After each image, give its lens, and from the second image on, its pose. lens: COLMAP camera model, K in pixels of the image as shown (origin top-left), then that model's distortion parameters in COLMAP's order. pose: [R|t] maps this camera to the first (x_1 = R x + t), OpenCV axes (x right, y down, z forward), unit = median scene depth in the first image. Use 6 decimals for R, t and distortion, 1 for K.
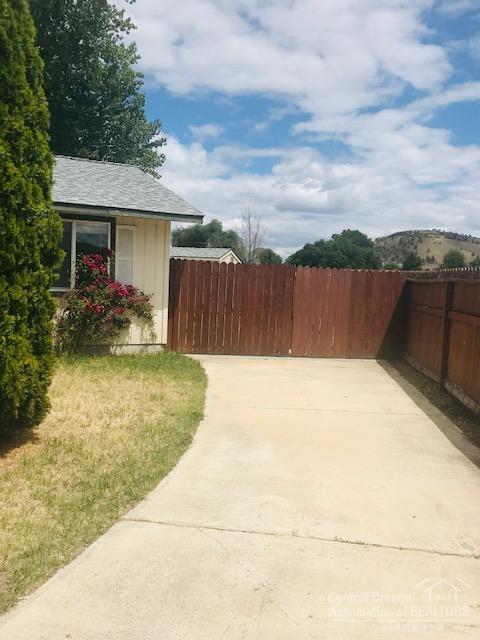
lens RADIAL K [[530.1, 0, 240.0], [0, 530.1, 320.0], [0, 0, 1]] dist [0.048766, 0.001192]
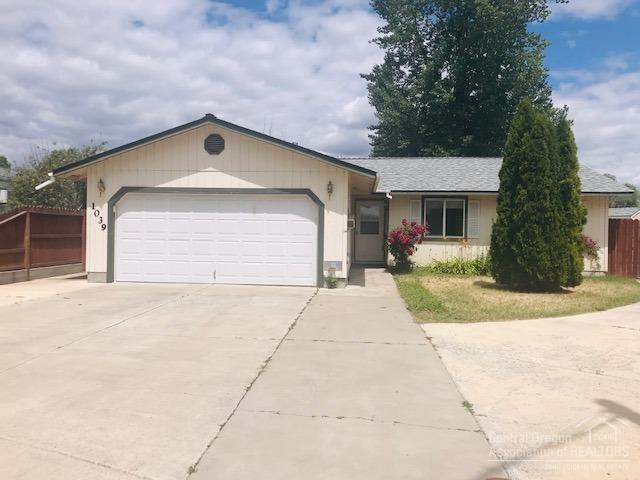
lens RADIAL K [[545.4, 0, 319.6], [0, 545.4, 229.3], [0, 0, 1]] dist [0.044885, -0.014467]
pose [[0.863594, -0.039189, -0.502663, -0.047435], [-0.011872, 0.995118, -0.097978, 0.093464], [0.504048, 0.090581, 0.858912, -0.902131]]
